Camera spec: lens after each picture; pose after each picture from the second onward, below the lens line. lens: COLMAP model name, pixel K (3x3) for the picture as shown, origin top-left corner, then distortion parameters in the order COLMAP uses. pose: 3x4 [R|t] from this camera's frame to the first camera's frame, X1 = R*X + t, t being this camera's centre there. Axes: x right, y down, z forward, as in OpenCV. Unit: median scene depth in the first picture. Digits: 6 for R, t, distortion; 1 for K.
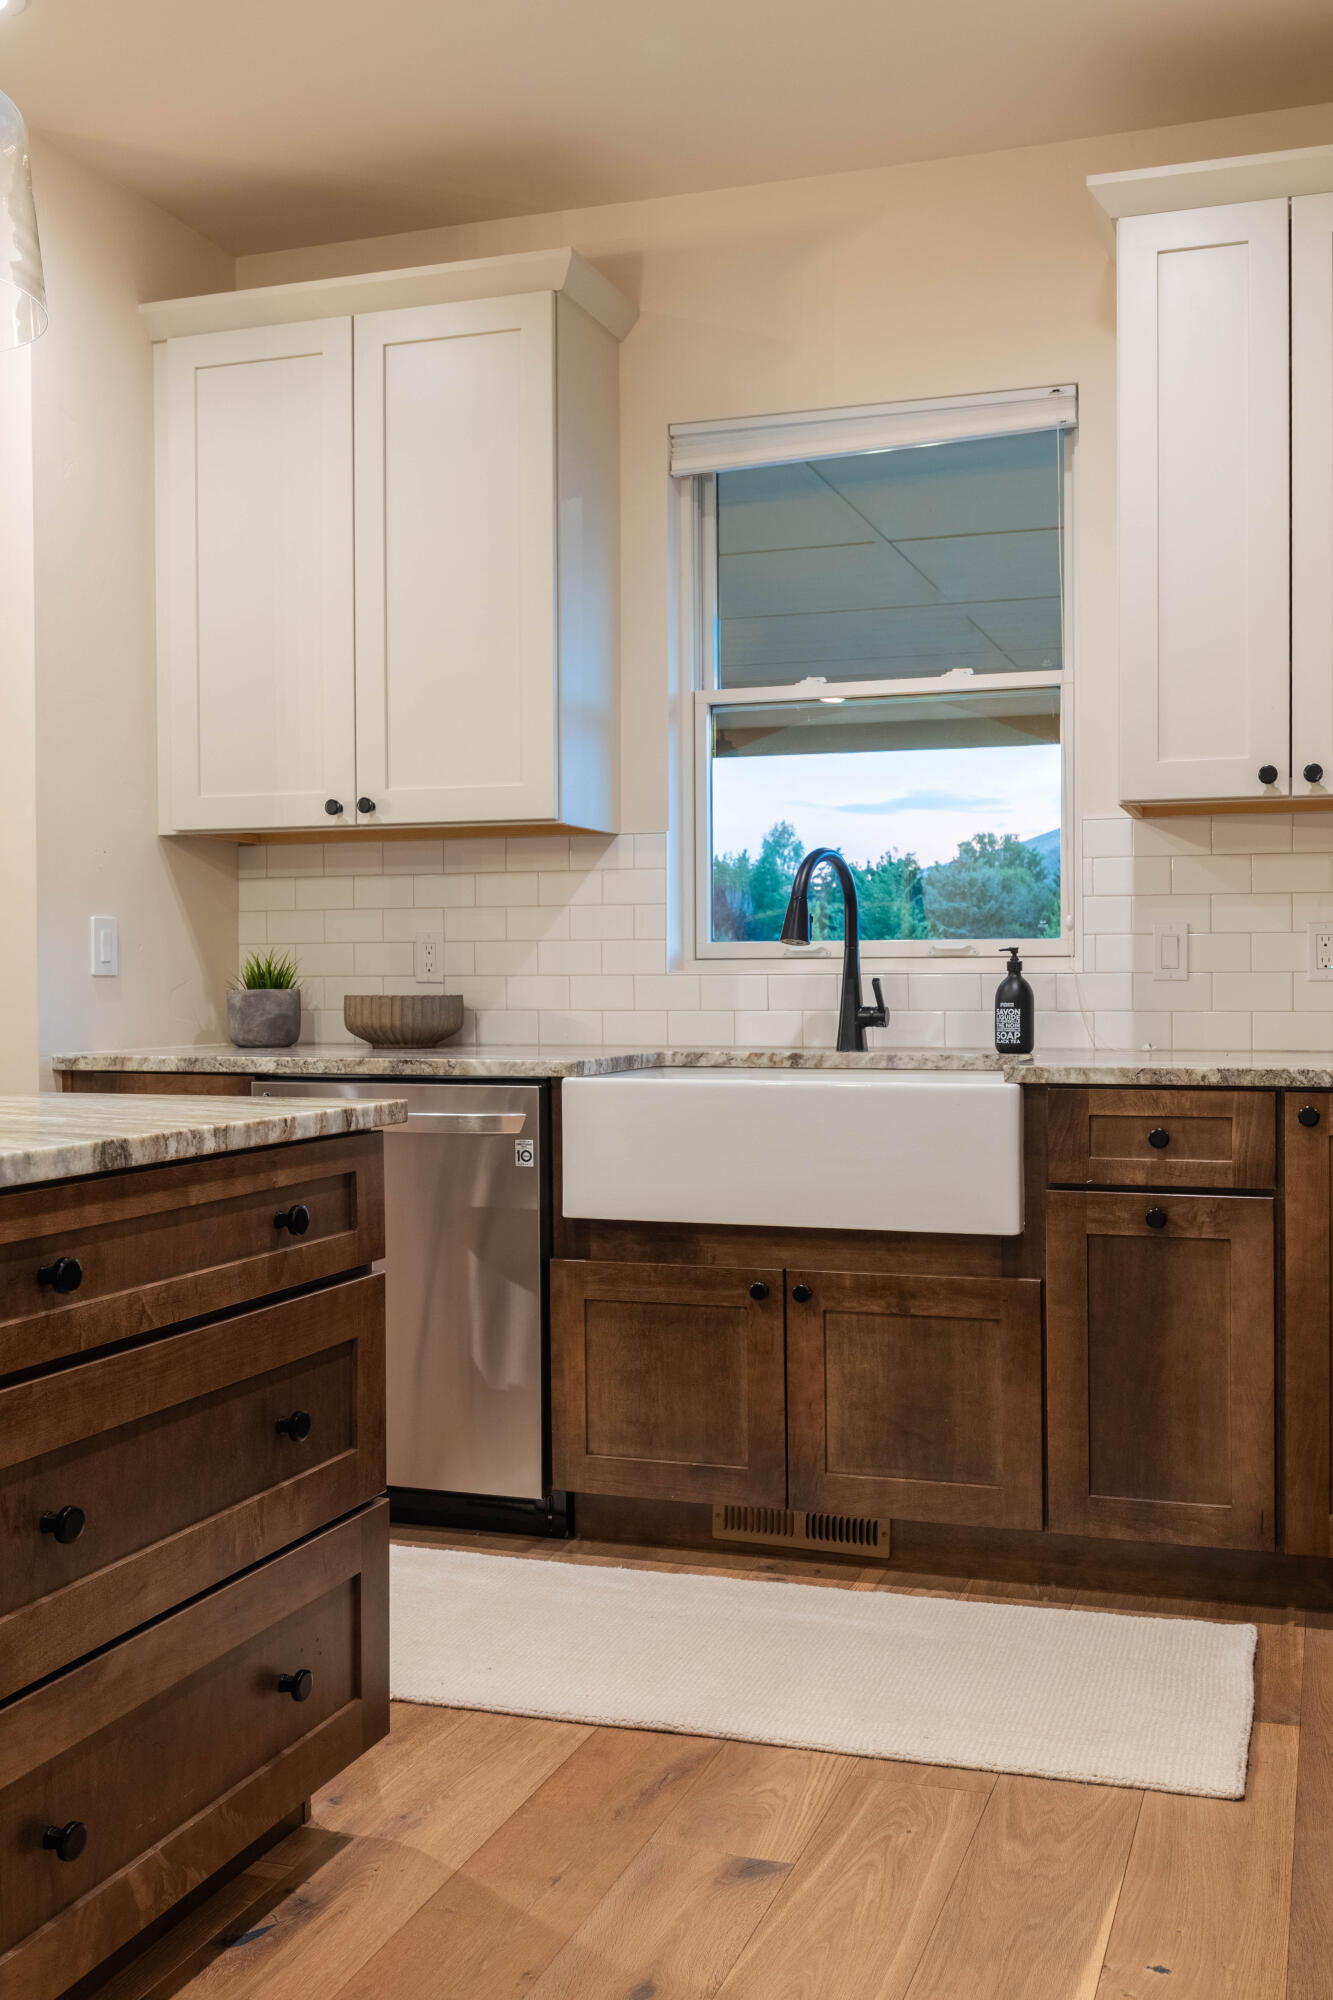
lens RADIAL K [[2320.7, 0, 660.6], [0, 2320.7, 994.9], [0, 0, 1]] dist [0.022214, 0.000000]
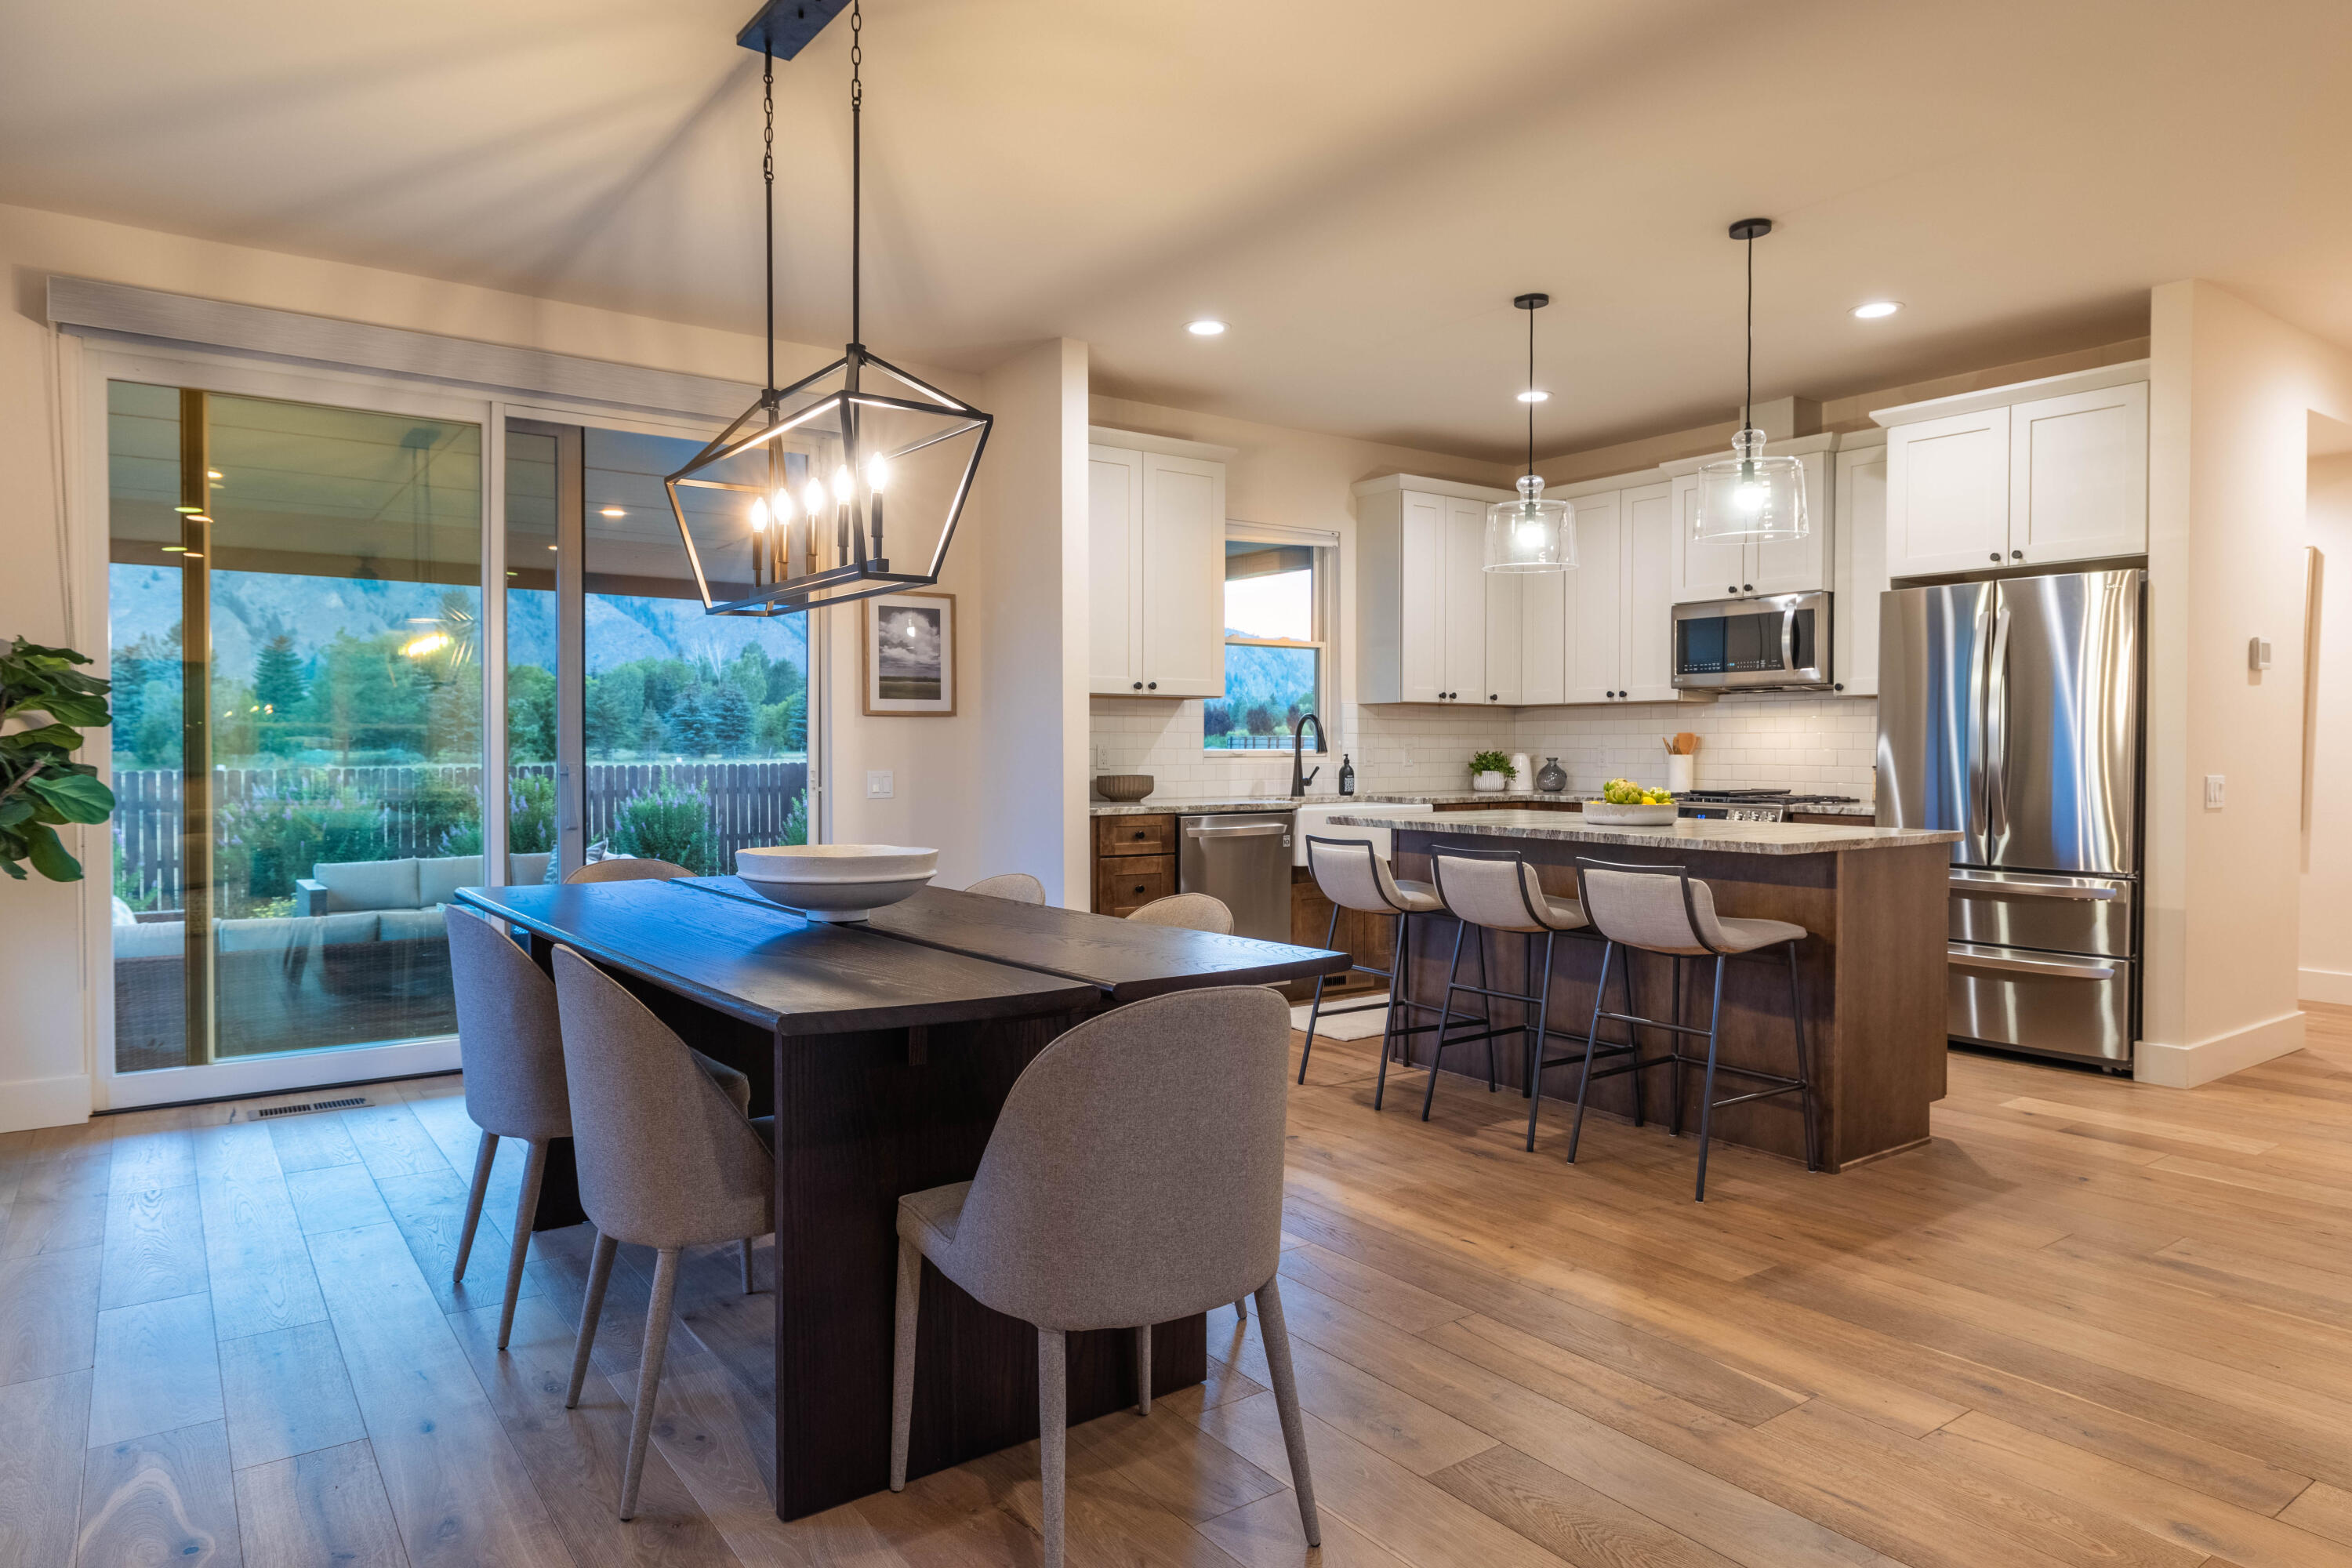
lens RADIAL K [[1414.9, 0, 1173.7], [0, 1414.9, 783.3], [0, 0, 1]] dist [0.010146, -0.003961]
pose [[0.540570, -0.013719, 0.841187, -1.219309], [0.011863, 0.999892, 0.008684, -0.003610], [-0.841215, 0.005285, 0.540675, 0.316447]]
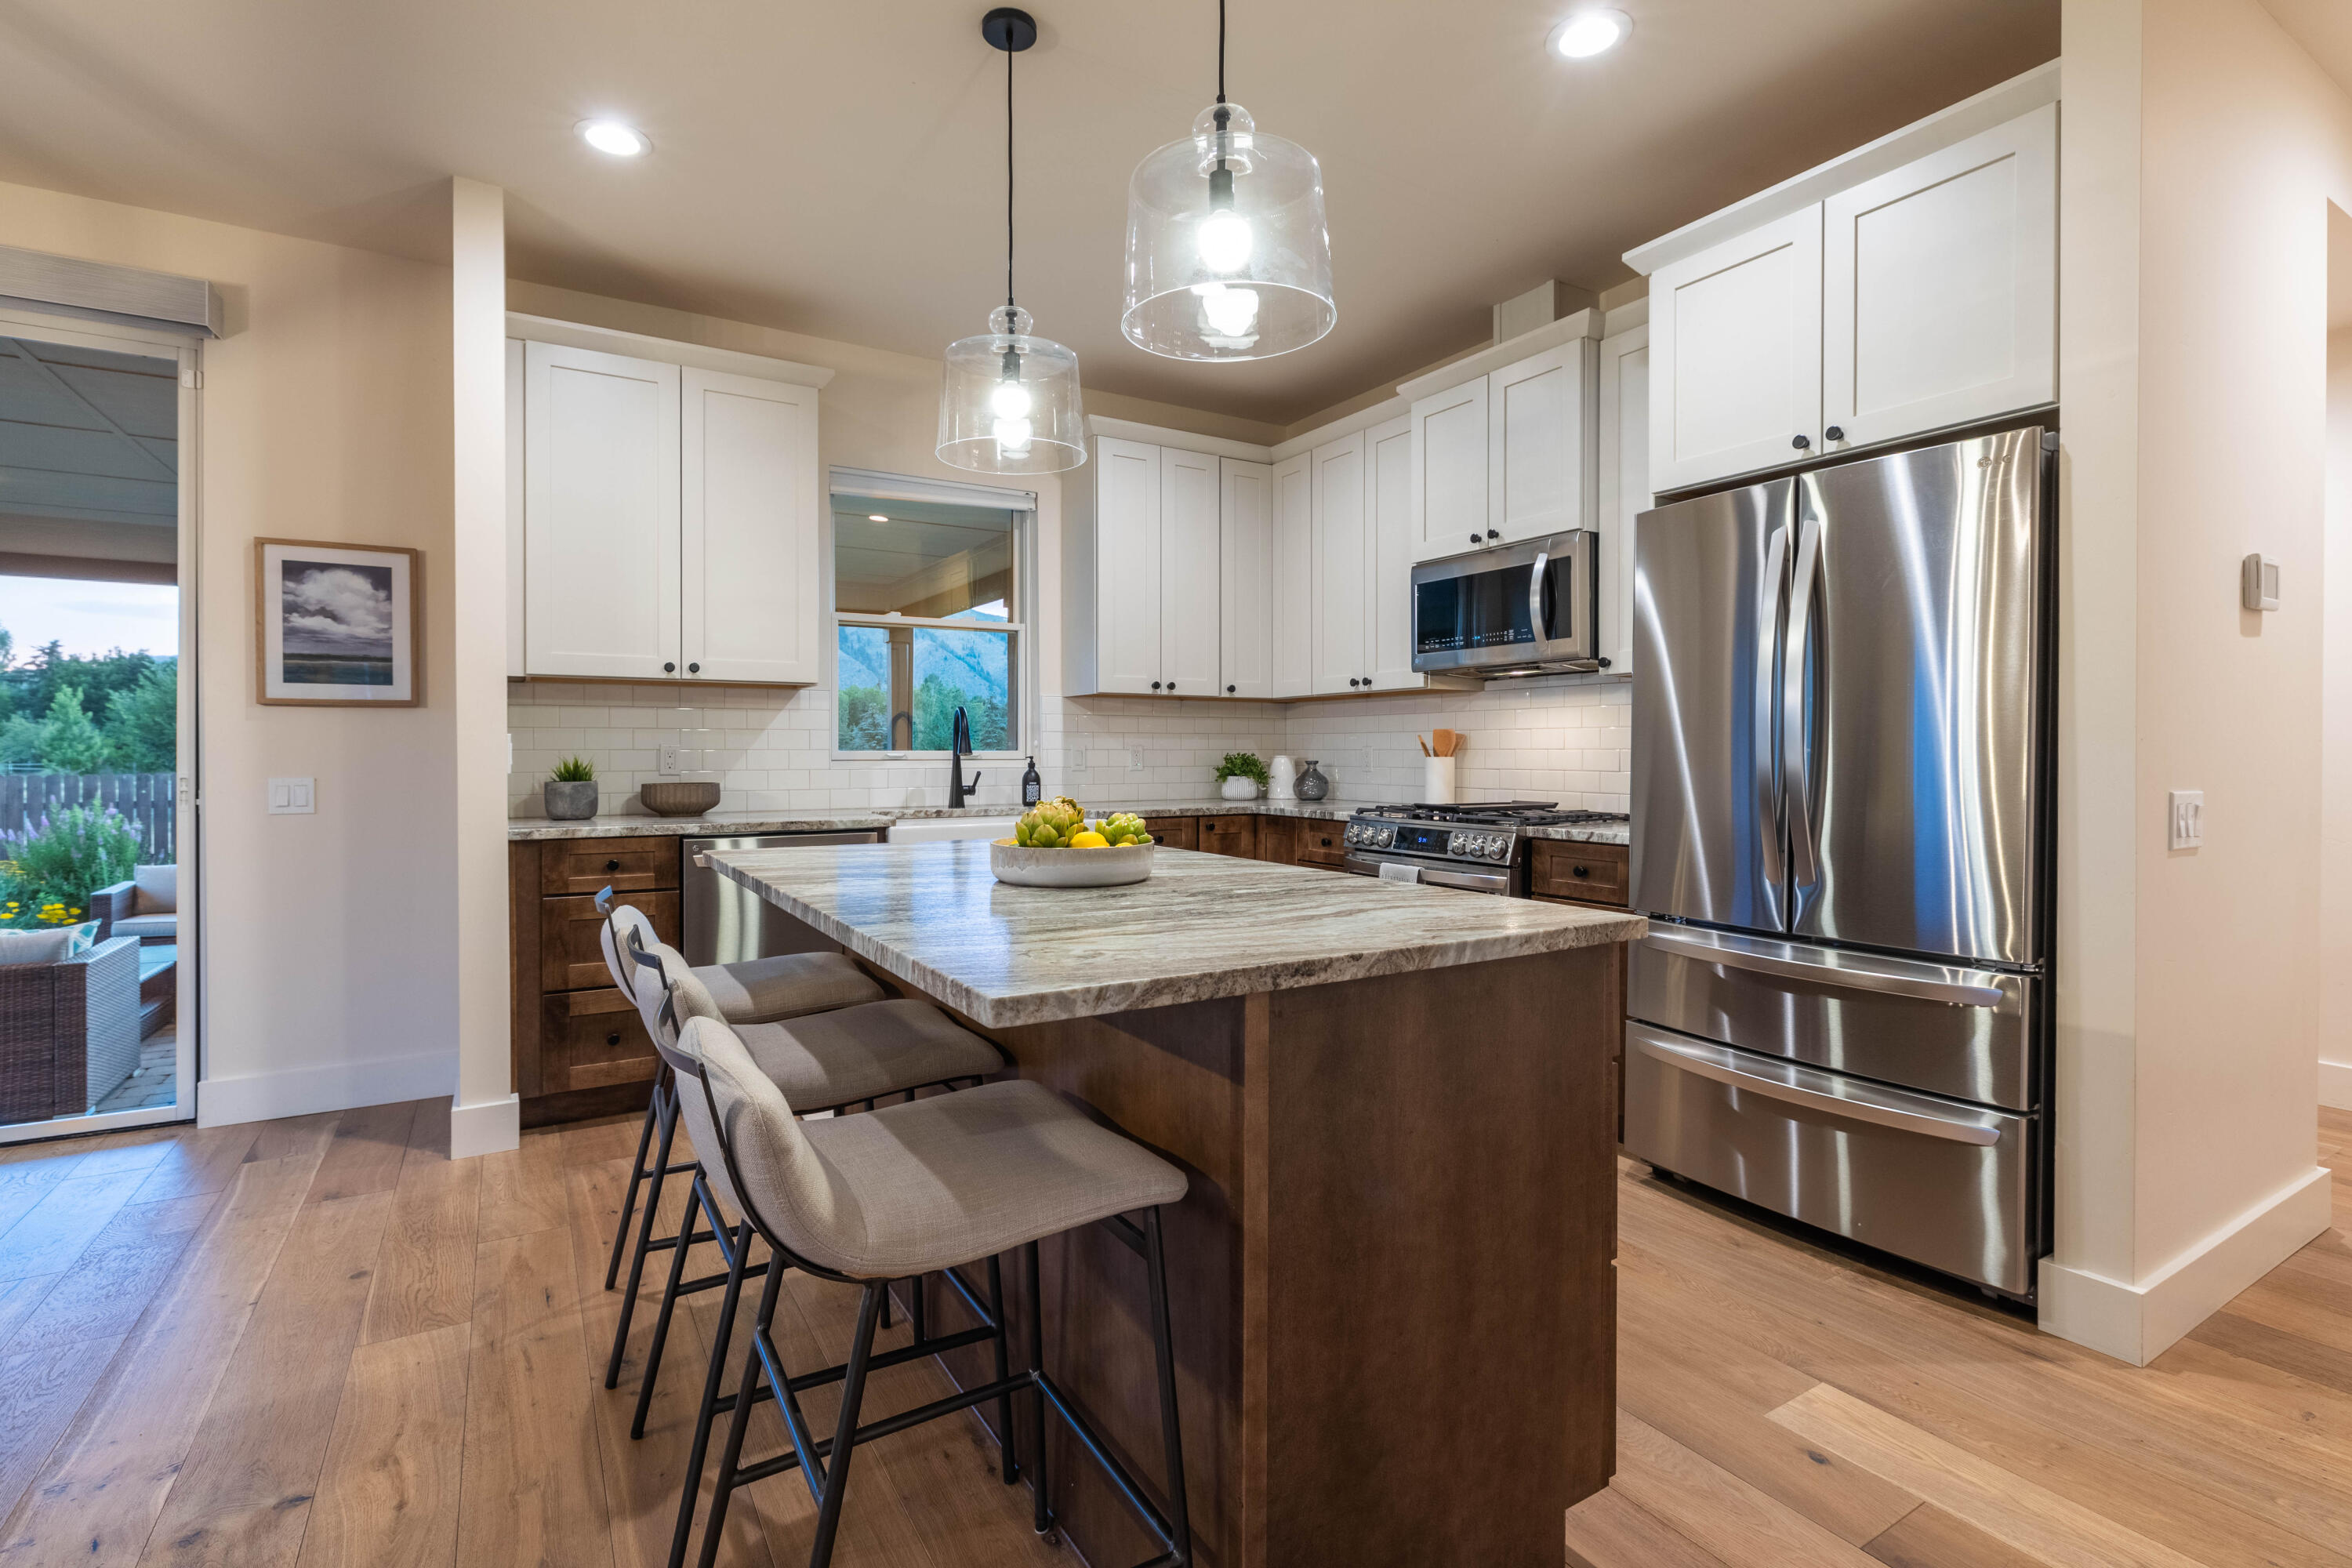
lens RADIAL K [[1085.6, 0, 1163.7], [0, 1085.6, 770.1], [0, 0, 1]] dist [-0.006385, 0.001612]
pose [[0.611180, -0.004699, 0.791478, -0.538002], [0.010732, 0.999940, -0.002350, -0.003761], [-0.791419, 0.009931, 0.611193, 0.299289]]
